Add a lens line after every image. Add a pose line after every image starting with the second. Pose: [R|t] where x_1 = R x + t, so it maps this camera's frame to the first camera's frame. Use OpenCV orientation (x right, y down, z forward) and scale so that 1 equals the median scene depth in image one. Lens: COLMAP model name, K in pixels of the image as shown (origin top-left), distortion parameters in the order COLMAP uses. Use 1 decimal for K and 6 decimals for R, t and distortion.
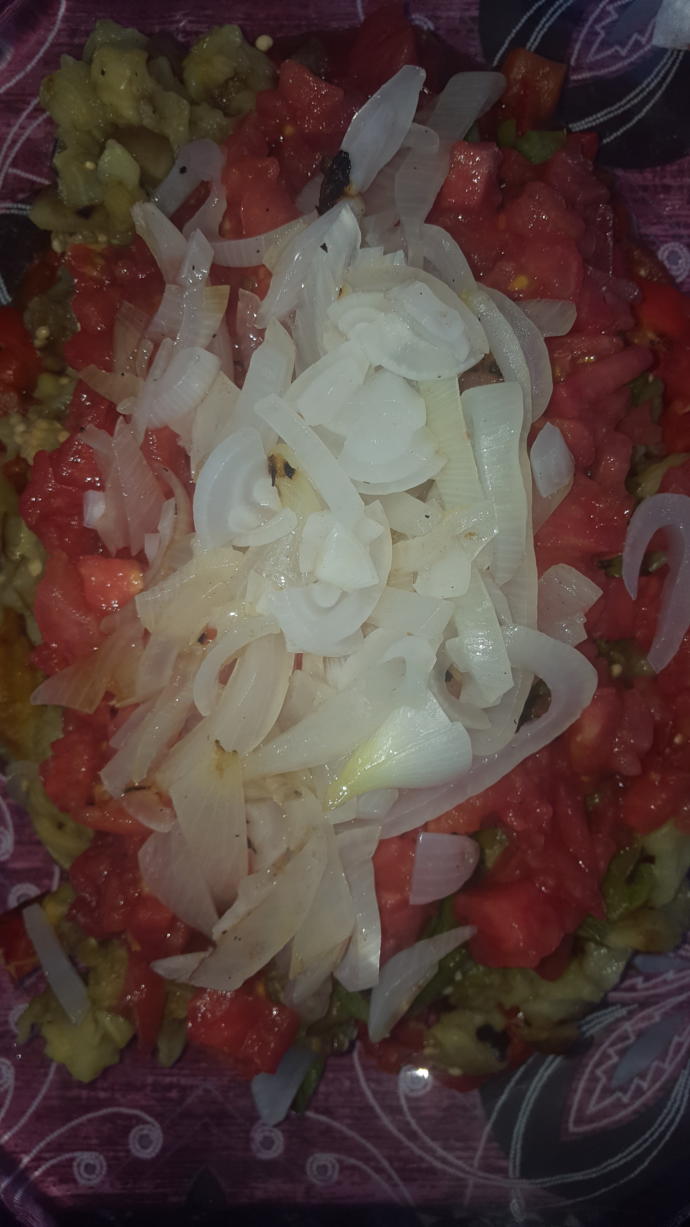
lens RADIAL K [[977.2, 0, 335.7], [0, 977.2, 615.5], [0, 0, 1]] dist [0.044253, -0.005289]
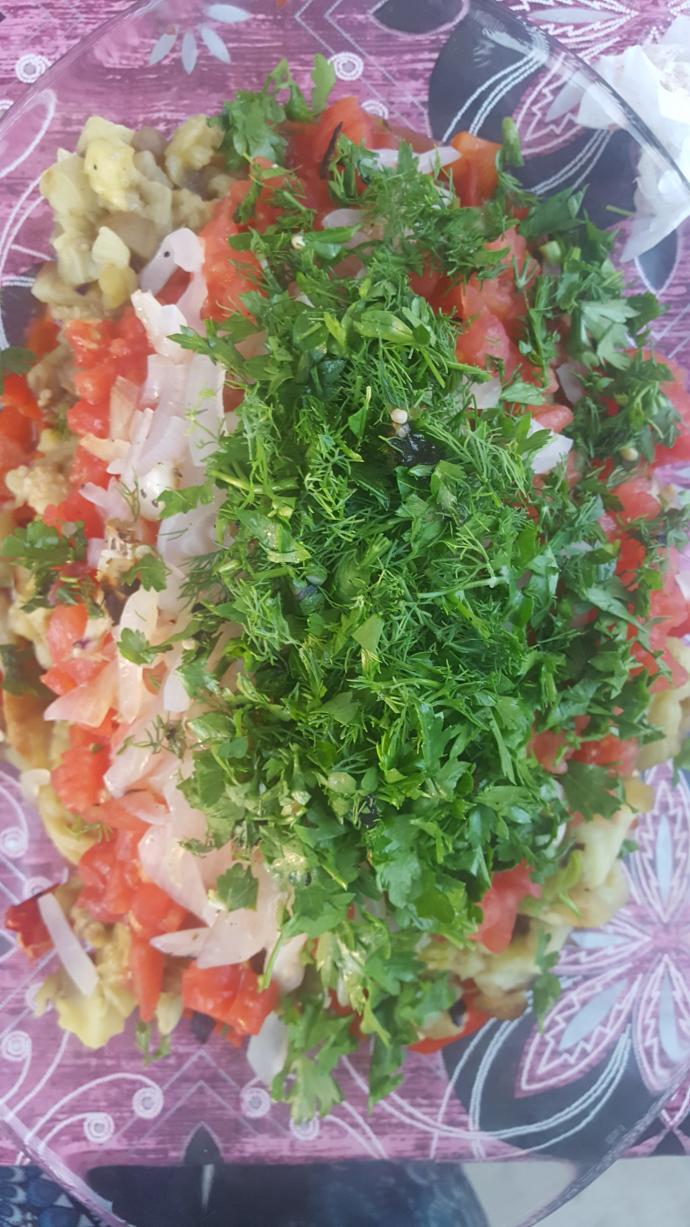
lens RADIAL K [[977.2, 0, 331.5], [0, 977.2, 636.6], [0, 0, 1]] dist [0.044253, -0.005289]
pose [[0.999888, -0.014492, 0.003825, 0.021752], [0.014432, 0.999783, 0.015049, -0.017065], [-0.004042, -0.014992, 0.999879, -0.124901]]
